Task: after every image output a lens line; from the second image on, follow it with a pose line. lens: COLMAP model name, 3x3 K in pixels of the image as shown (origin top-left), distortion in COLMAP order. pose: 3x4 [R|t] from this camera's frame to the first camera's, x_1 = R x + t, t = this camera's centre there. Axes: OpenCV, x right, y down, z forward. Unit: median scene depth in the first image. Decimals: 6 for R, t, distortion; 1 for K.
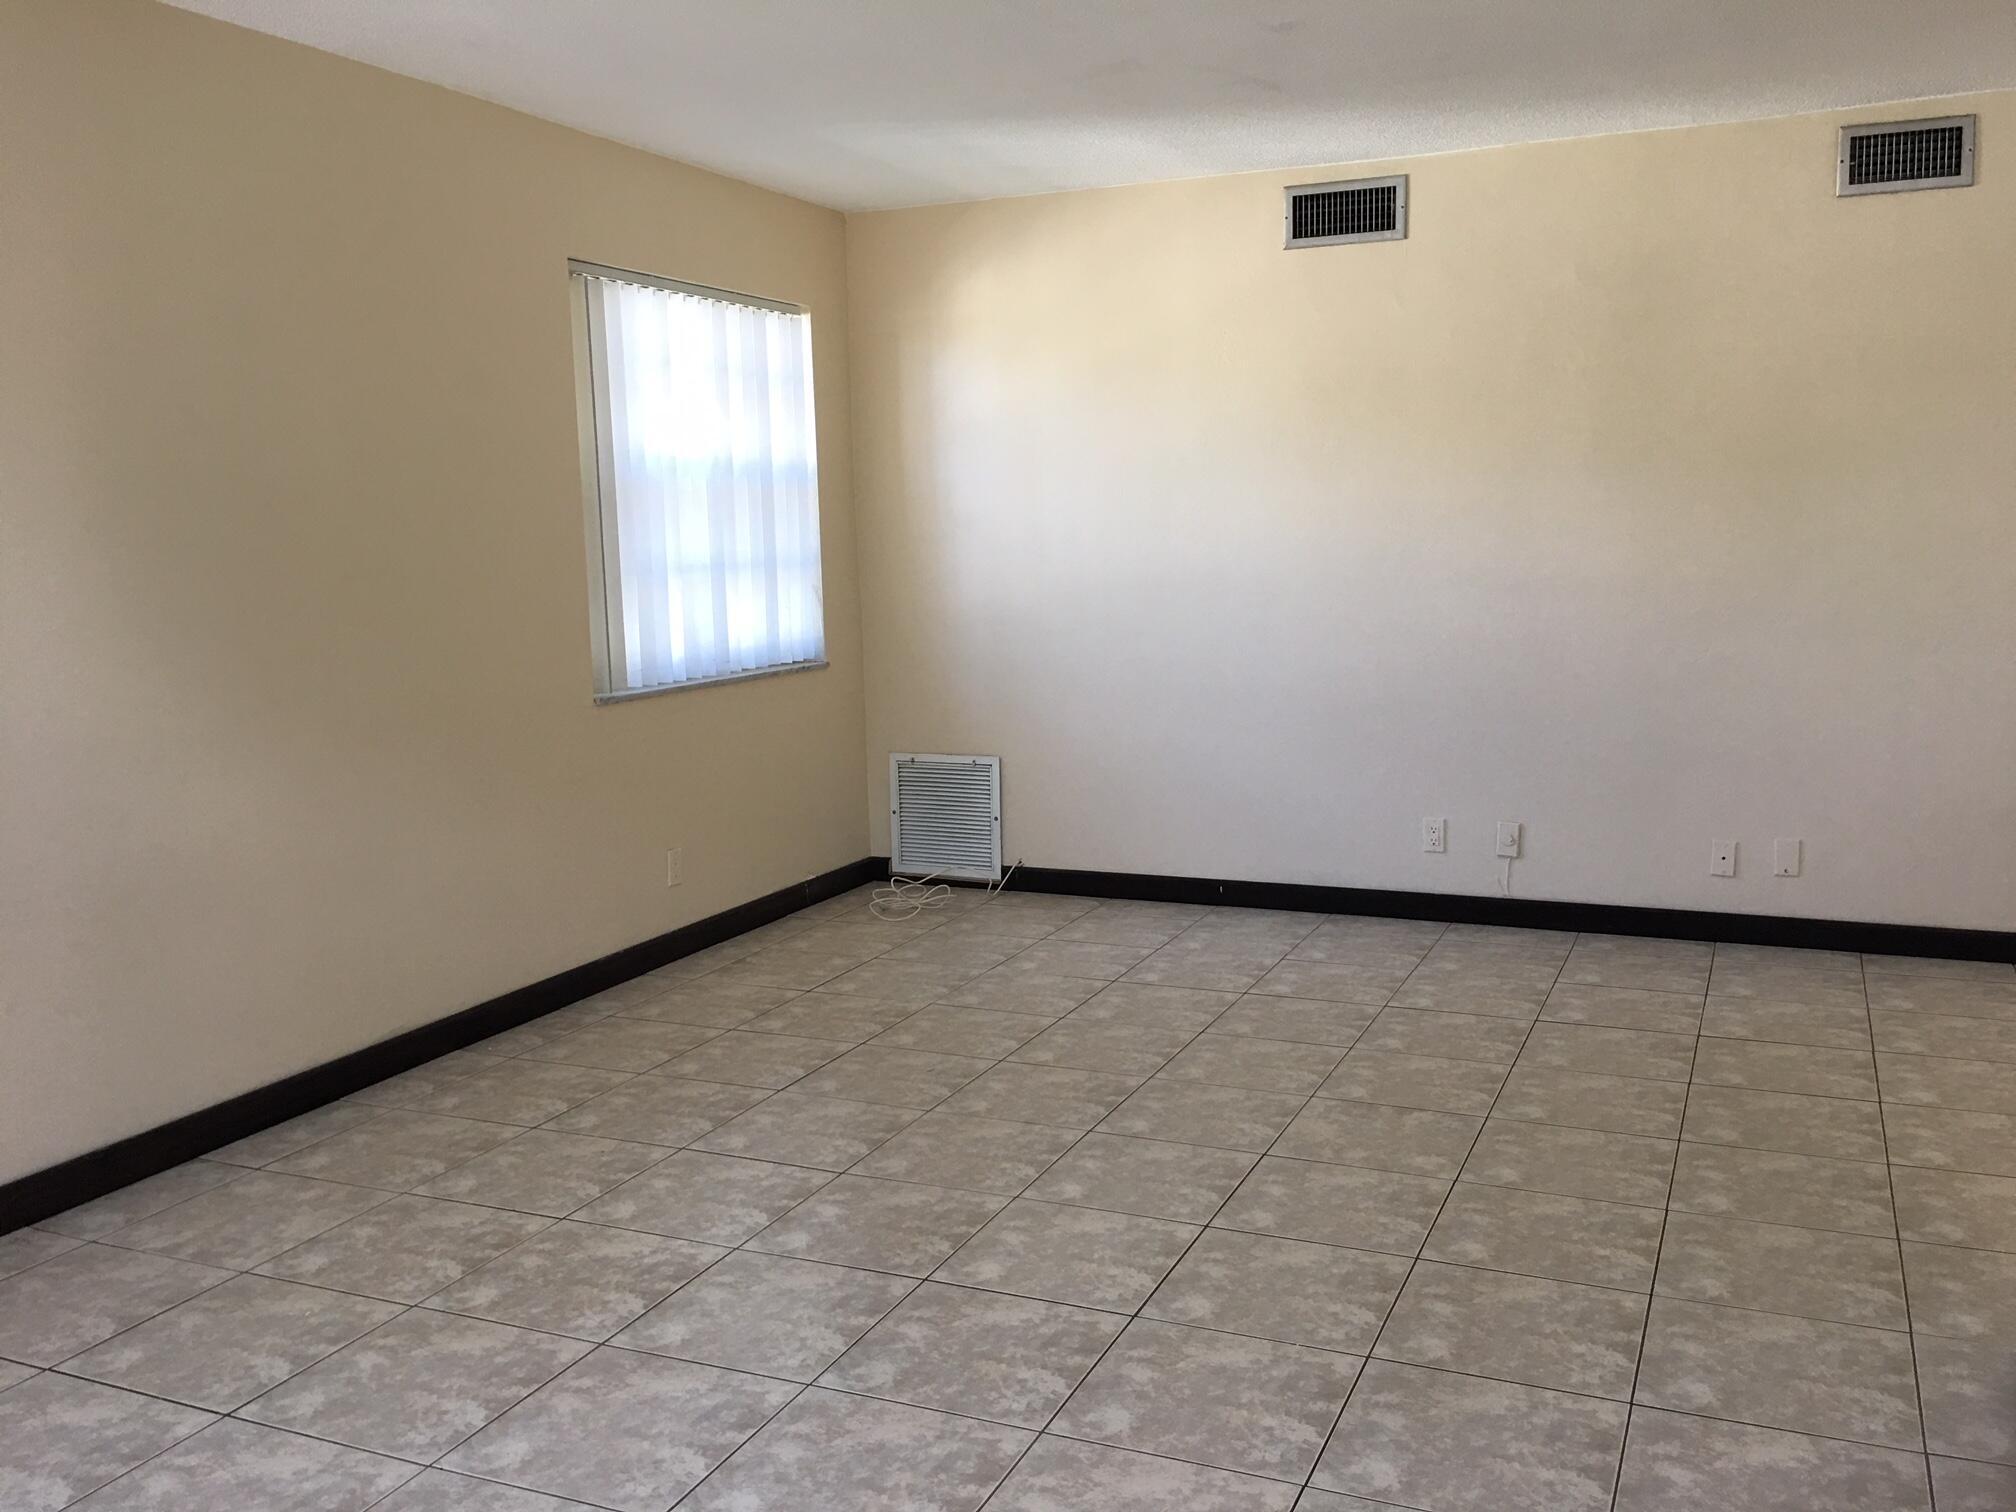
lens RADIAL K [[1722.7, 0, 997.6], [0, 1722.7, 751.4], [0, 0, 1]] dist [0.057257, -0.052727]
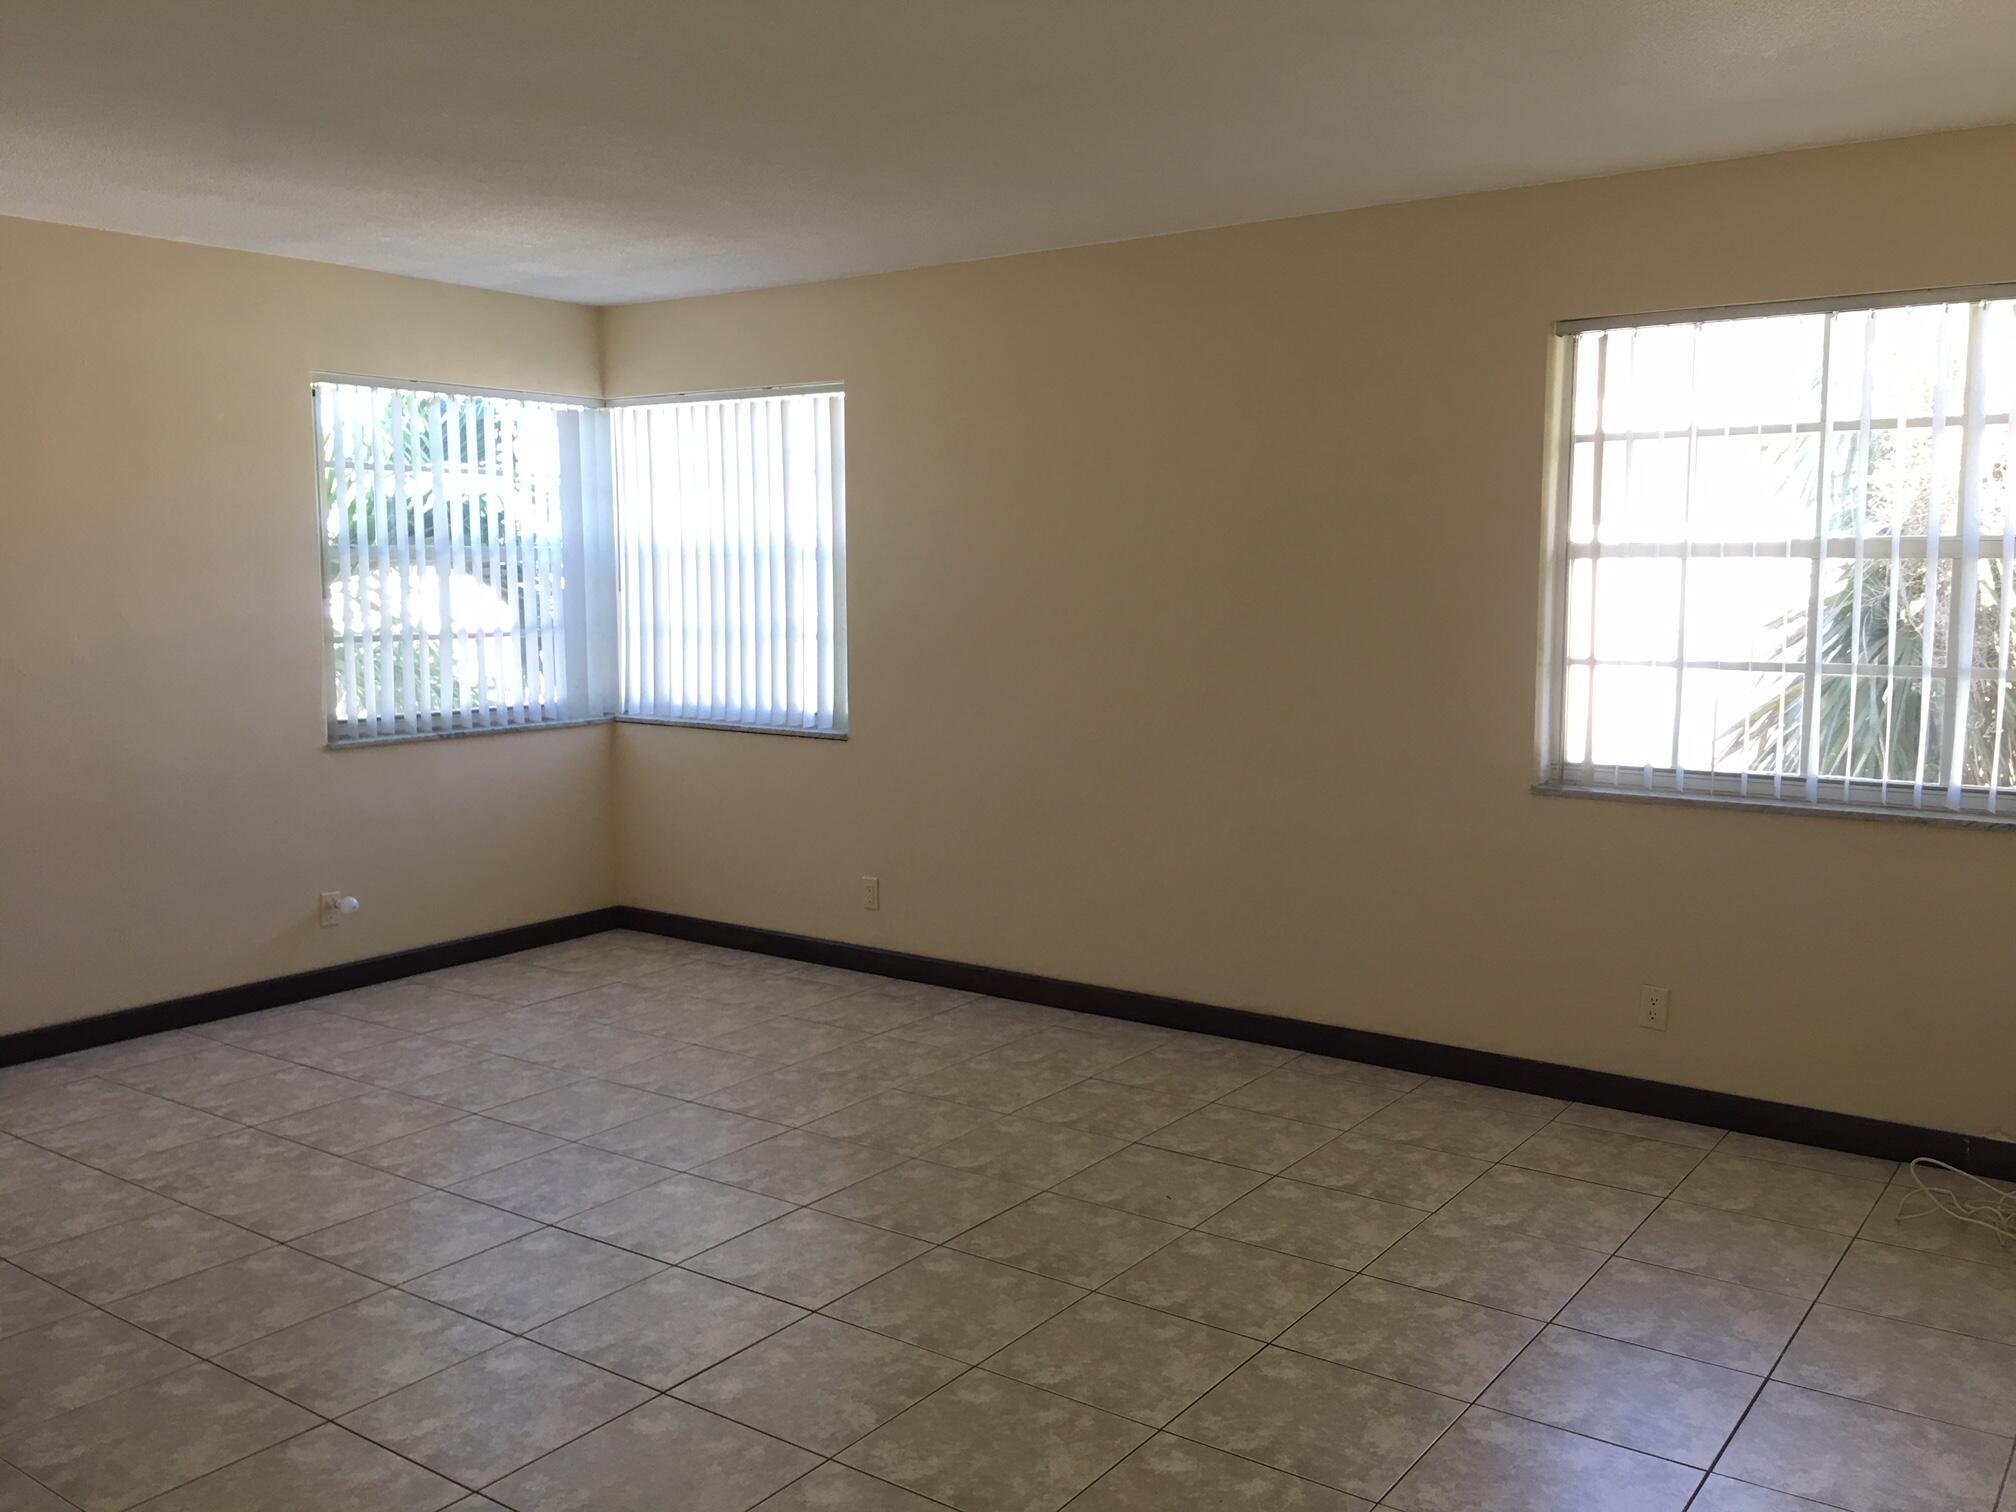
lens RADIAL K [[1722.7, 0, 995.3], [0, 1722.7, 760.5], [0, 0, 1]] dist [0.057257, -0.052727]
pose [[-0.202019, 0.131256, -0.970546, 0.829476], [-0.127237, 0.979063, 0.158893, -0.172693], [0.971081, 0.155589, -0.181088, 1.033716]]
